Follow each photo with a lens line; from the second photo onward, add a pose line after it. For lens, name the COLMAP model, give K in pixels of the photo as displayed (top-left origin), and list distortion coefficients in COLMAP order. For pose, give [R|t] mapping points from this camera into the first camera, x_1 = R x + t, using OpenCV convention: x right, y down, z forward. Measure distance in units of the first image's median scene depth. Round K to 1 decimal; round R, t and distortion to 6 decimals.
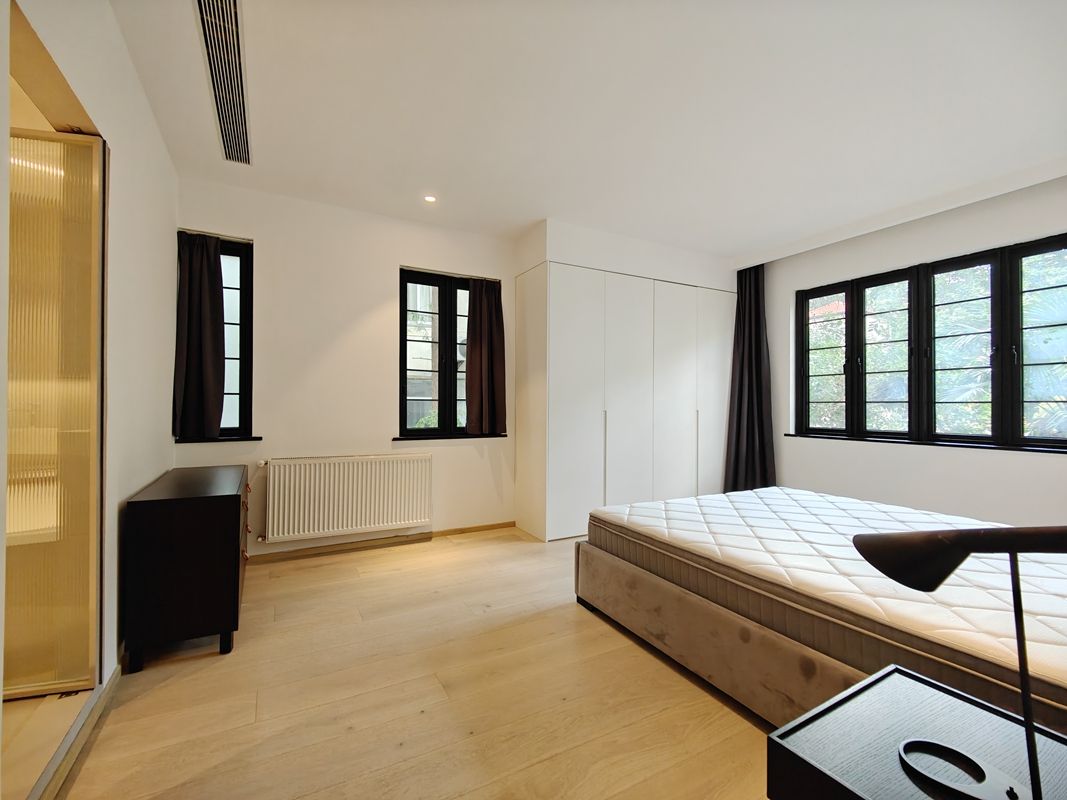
lens RADIAL K [[481.4, 0, 532.0], [0, 481.4, 398.5], [0, 0, 1]] dist [0.009064, -0.010698]
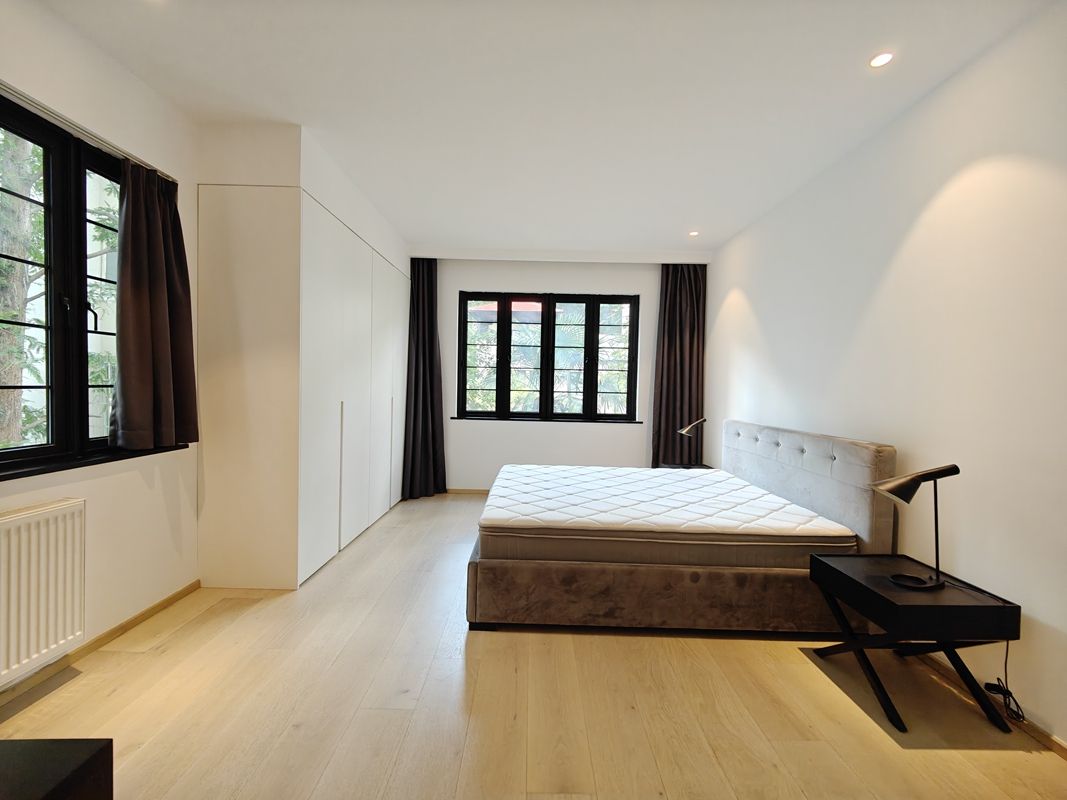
lens RADIAL K [[481.4, 0, 532.0], [0, 481.4, 398.5], [0, 0, 1]] dist [0.009064, -0.010698]
pose [[0.450856, -0.017267, 0.892430, -0.460612], [-0.033019, 0.998806, 0.036006, -0.020560], [-0.891986, -0.045700, 0.449747, 0.394313]]
